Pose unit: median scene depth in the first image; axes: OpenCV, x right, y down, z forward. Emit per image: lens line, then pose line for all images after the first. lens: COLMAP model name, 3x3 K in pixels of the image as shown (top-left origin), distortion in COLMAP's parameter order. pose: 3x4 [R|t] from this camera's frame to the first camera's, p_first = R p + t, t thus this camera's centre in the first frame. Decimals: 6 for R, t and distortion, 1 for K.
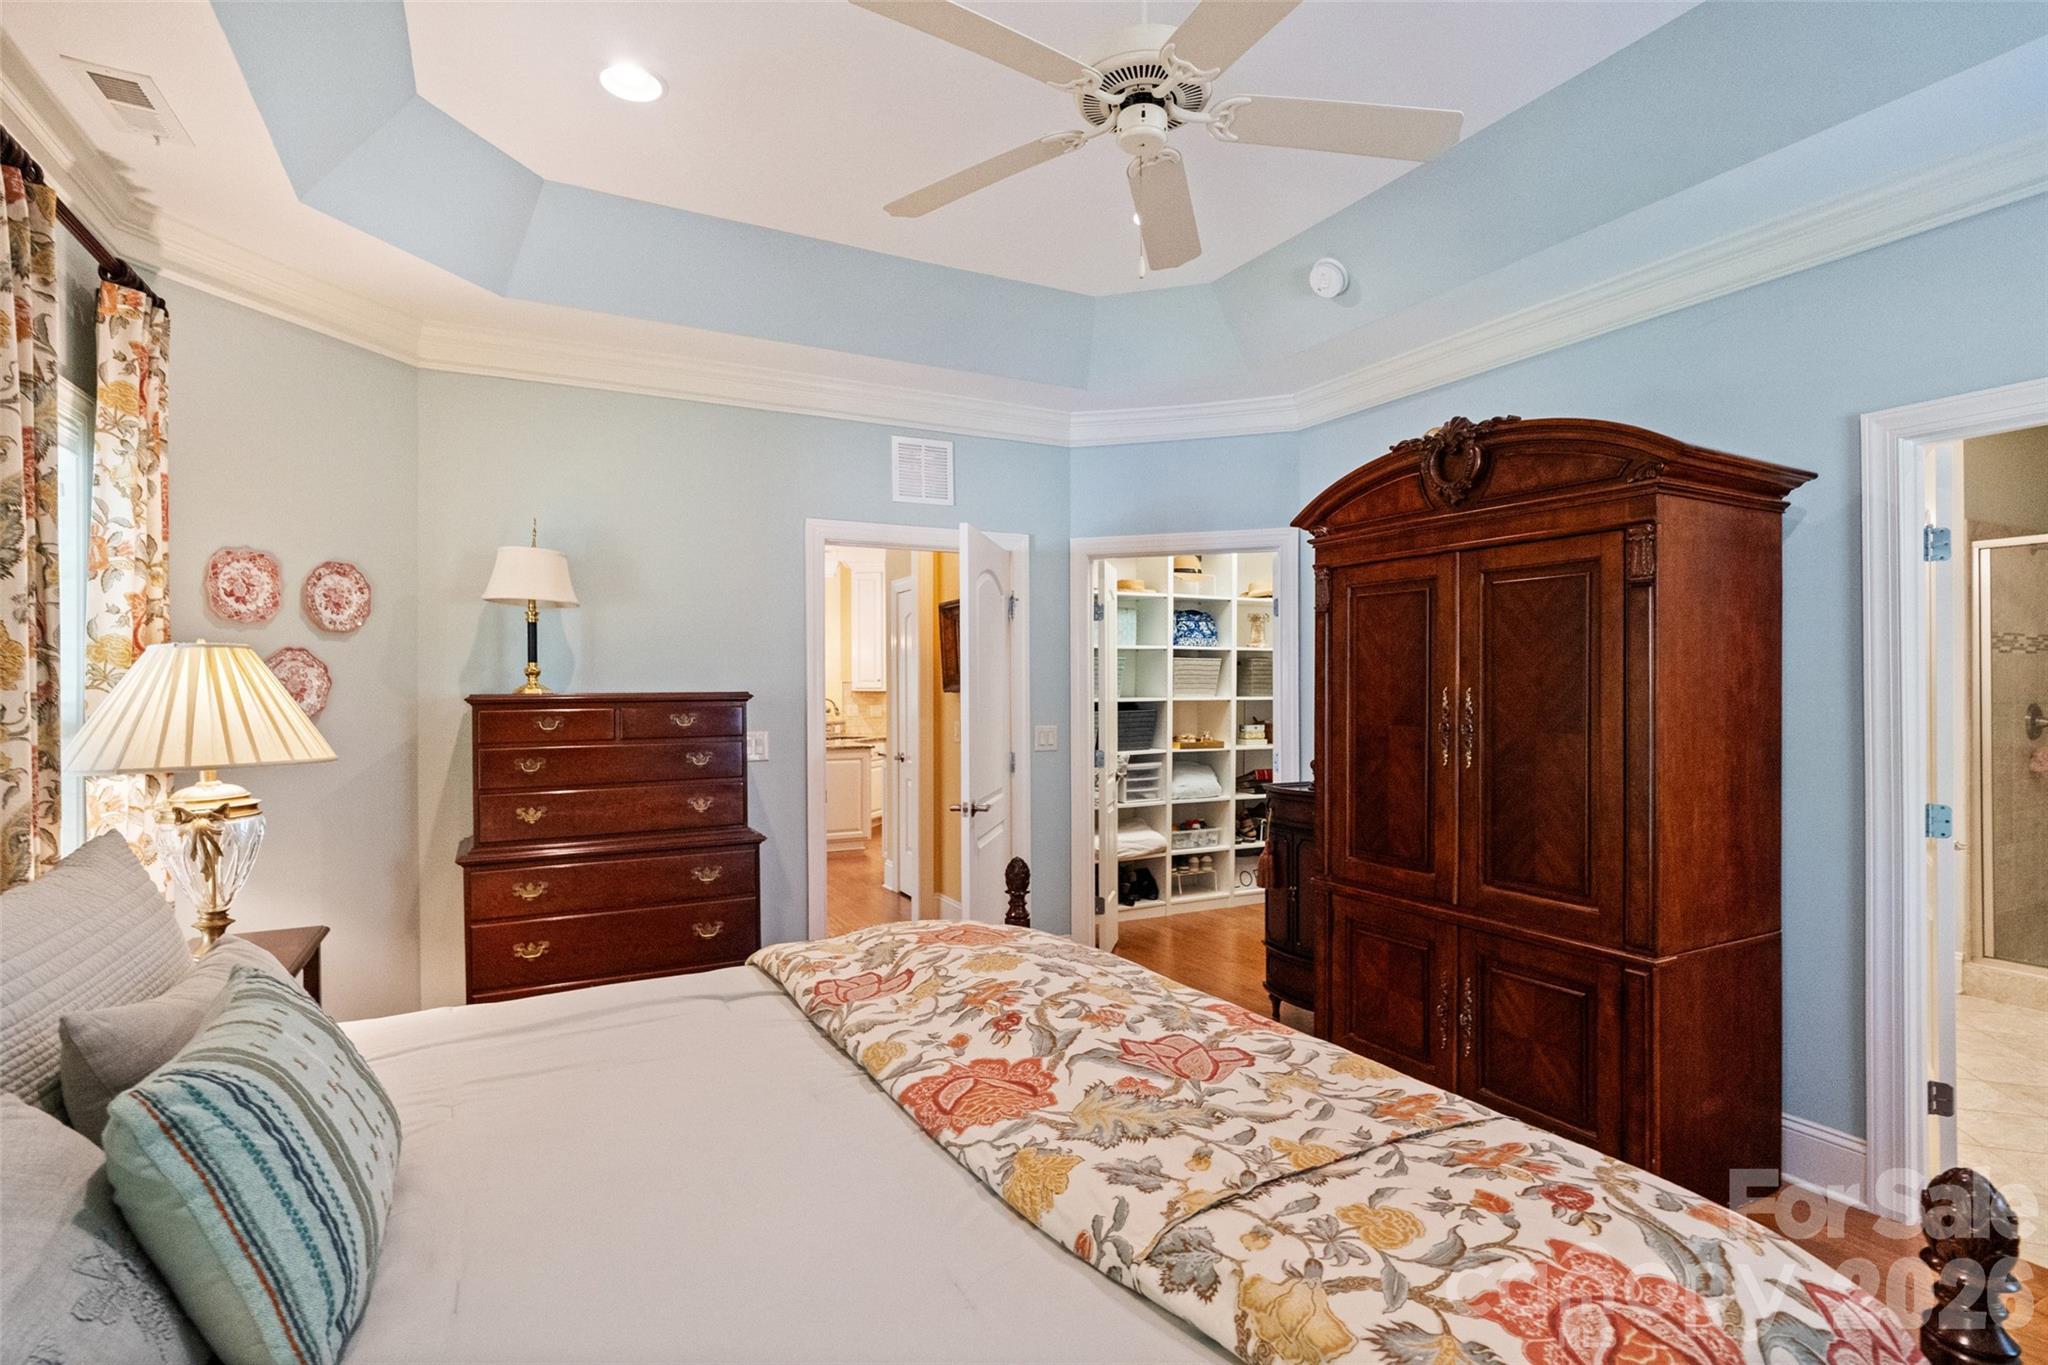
lens RADIAL K [[976.5, 0, 1030.5], [0, 976.5, 687.8], [0, 0, 1]] dist [-0.017743, 0.006751]
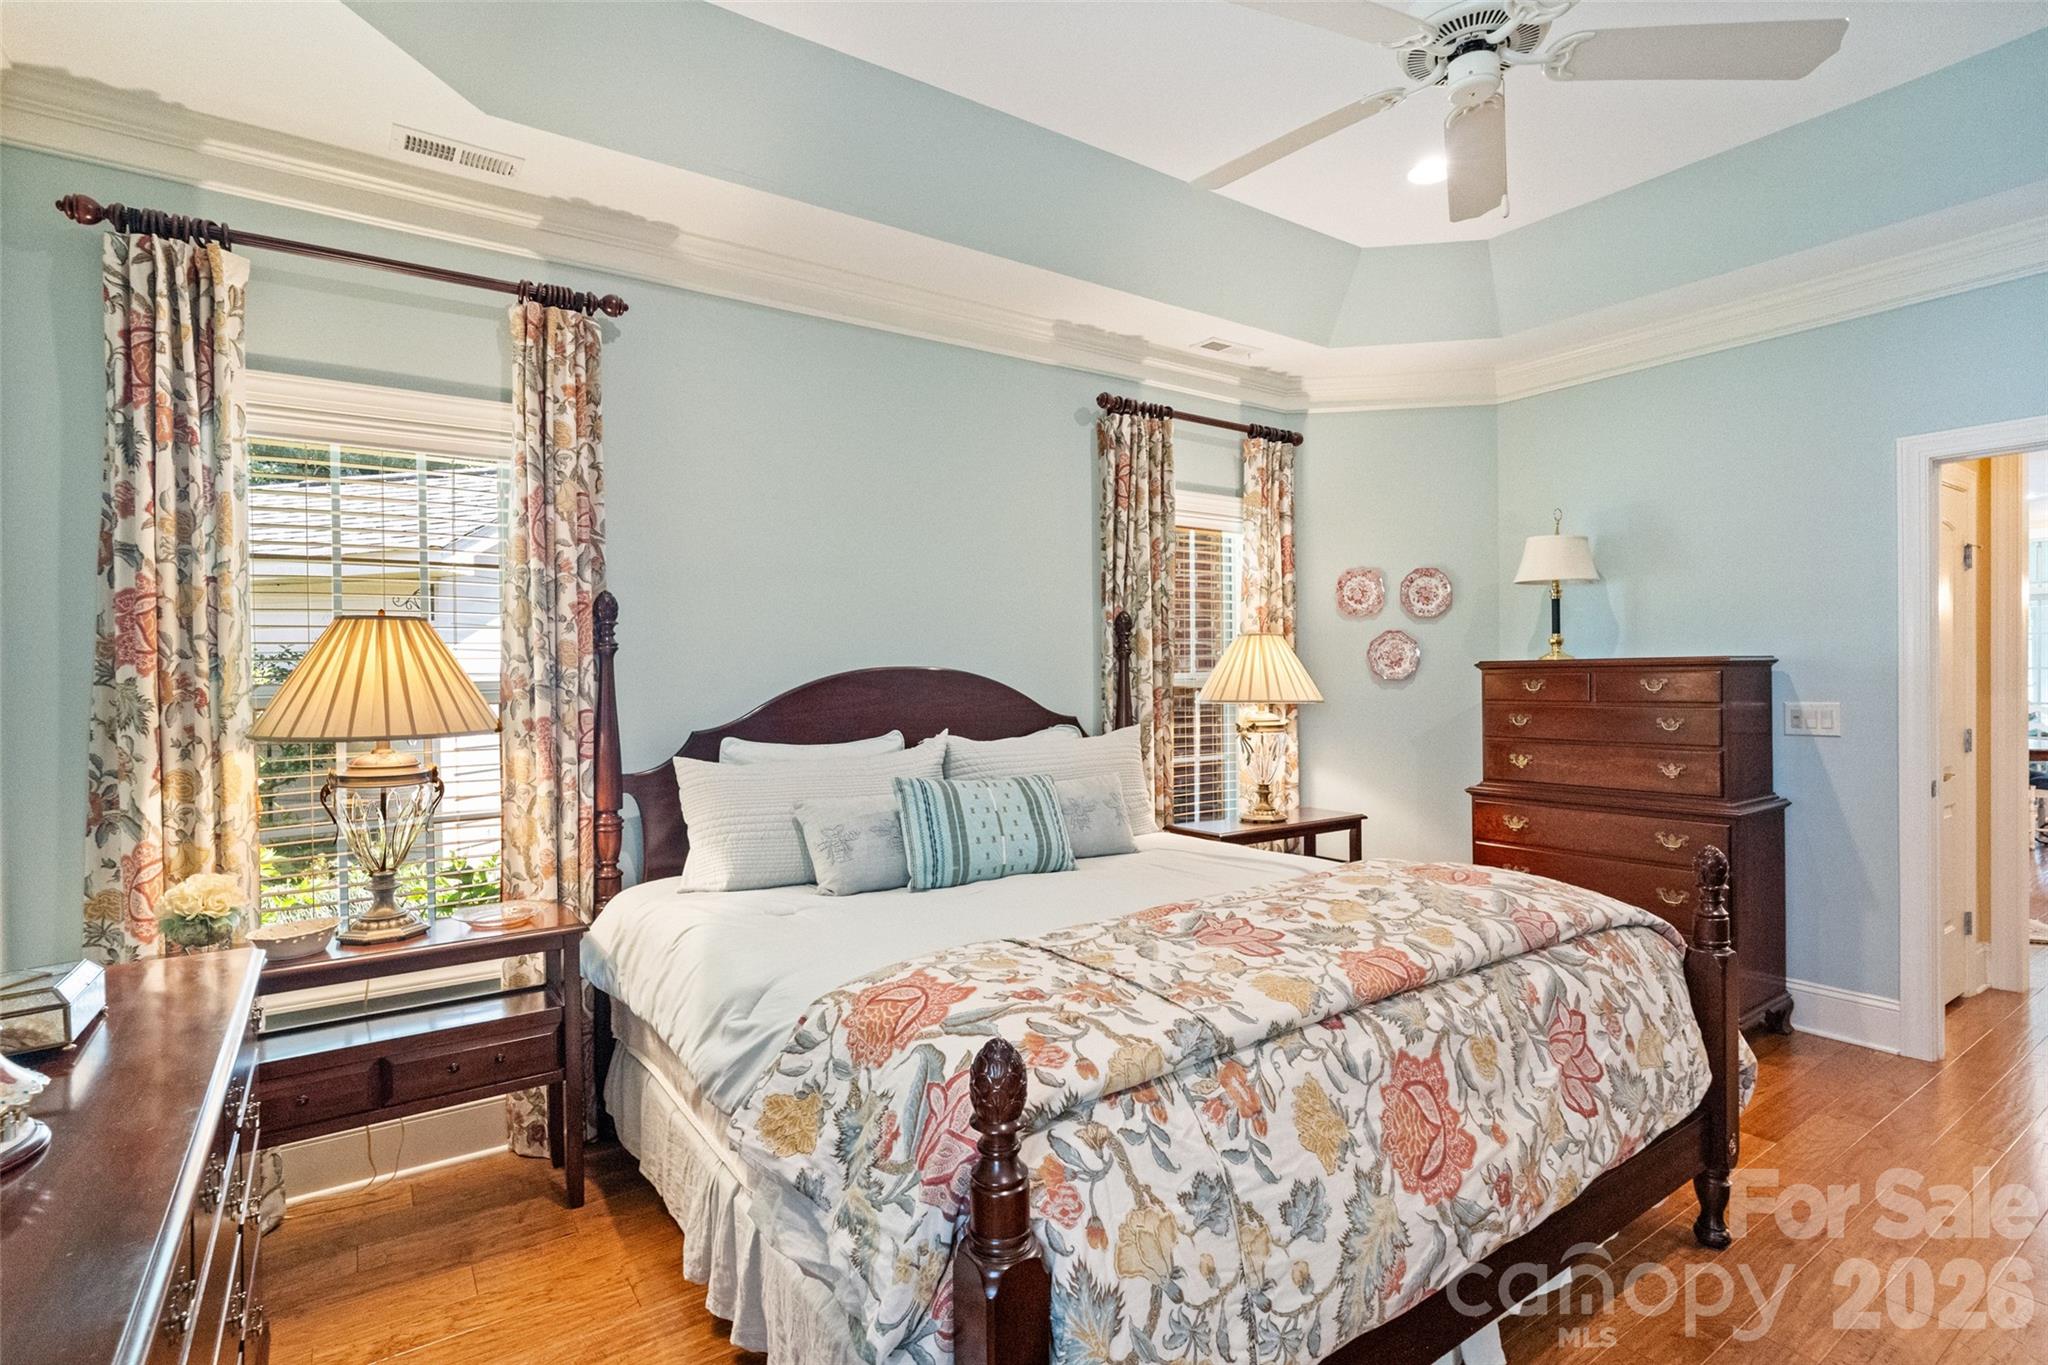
lens RADIAL K [[976.5, 0, 1030.9], [0, 976.5, 678.1], [0, 0, 1]] dist [-0.017743, 0.006751]
pose [[0.126735, 0.008127, -0.991903, 0.627419], [0.009947, 0.999906, 0.009463, 0.011286], [0.991887, -0.011065, 0.126643, 0.258398]]
